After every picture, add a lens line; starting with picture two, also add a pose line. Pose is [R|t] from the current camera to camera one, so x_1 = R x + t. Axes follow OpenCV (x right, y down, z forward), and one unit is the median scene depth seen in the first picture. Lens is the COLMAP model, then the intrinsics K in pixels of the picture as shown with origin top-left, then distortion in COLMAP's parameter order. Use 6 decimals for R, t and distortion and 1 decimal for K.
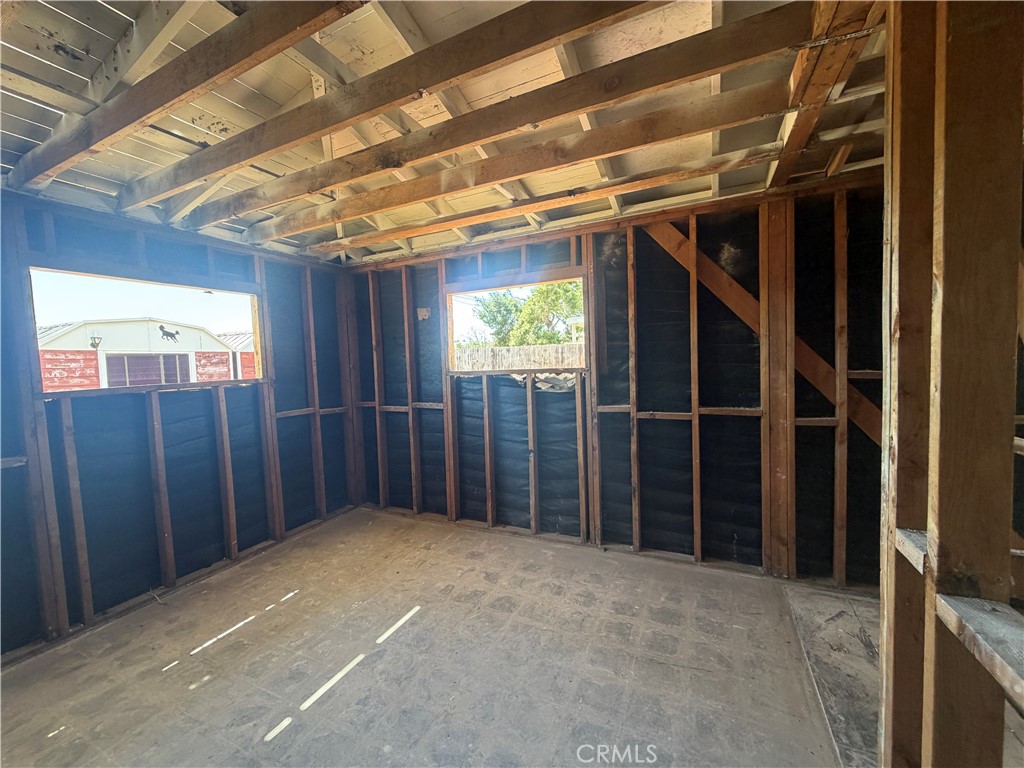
lens RADIAL K [[402.8, 0, 511.1], [0, 402.8, 383.7], [0, 0, 1]] dist [0.002750, 0.000252]
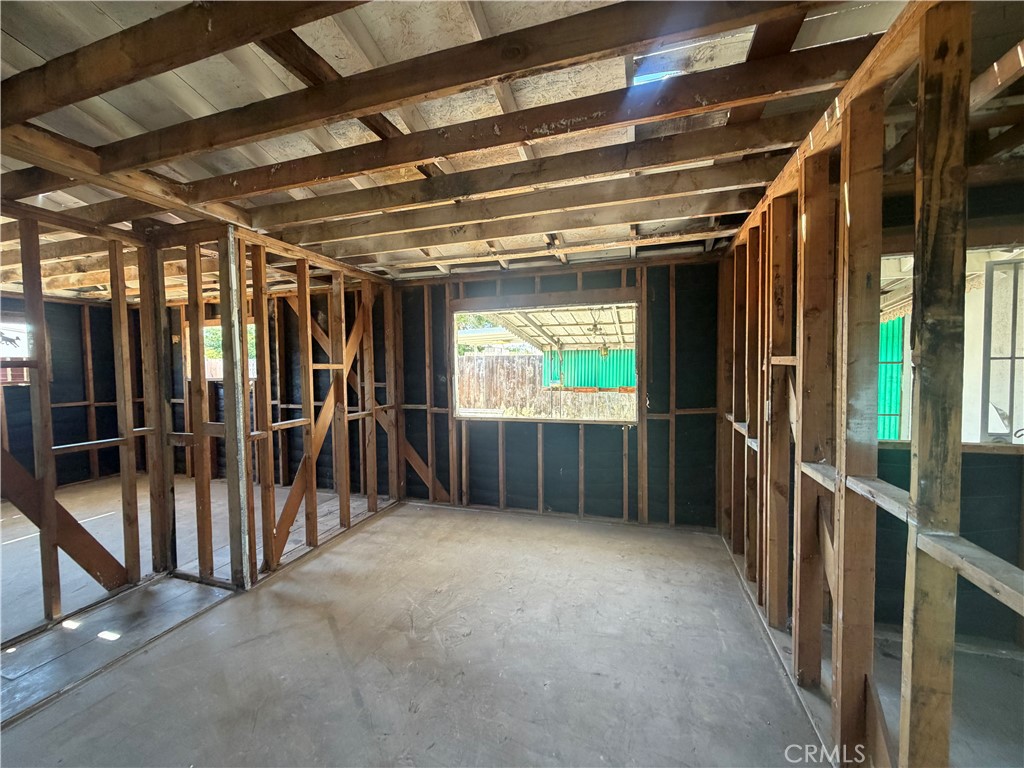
lens RADIAL K [[402.8, 0, 510.6], [0, 402.8, 383.6], [0, 0, 1]] dist [0.002750, 0.000252]
pose [[0.990475, 0.018992, 0.136374, 0.839788], [-0.016566, 0.999684, -0.018903, -0.001602], [-0.136690, 0.016464, 0.990477, -0.670974]]
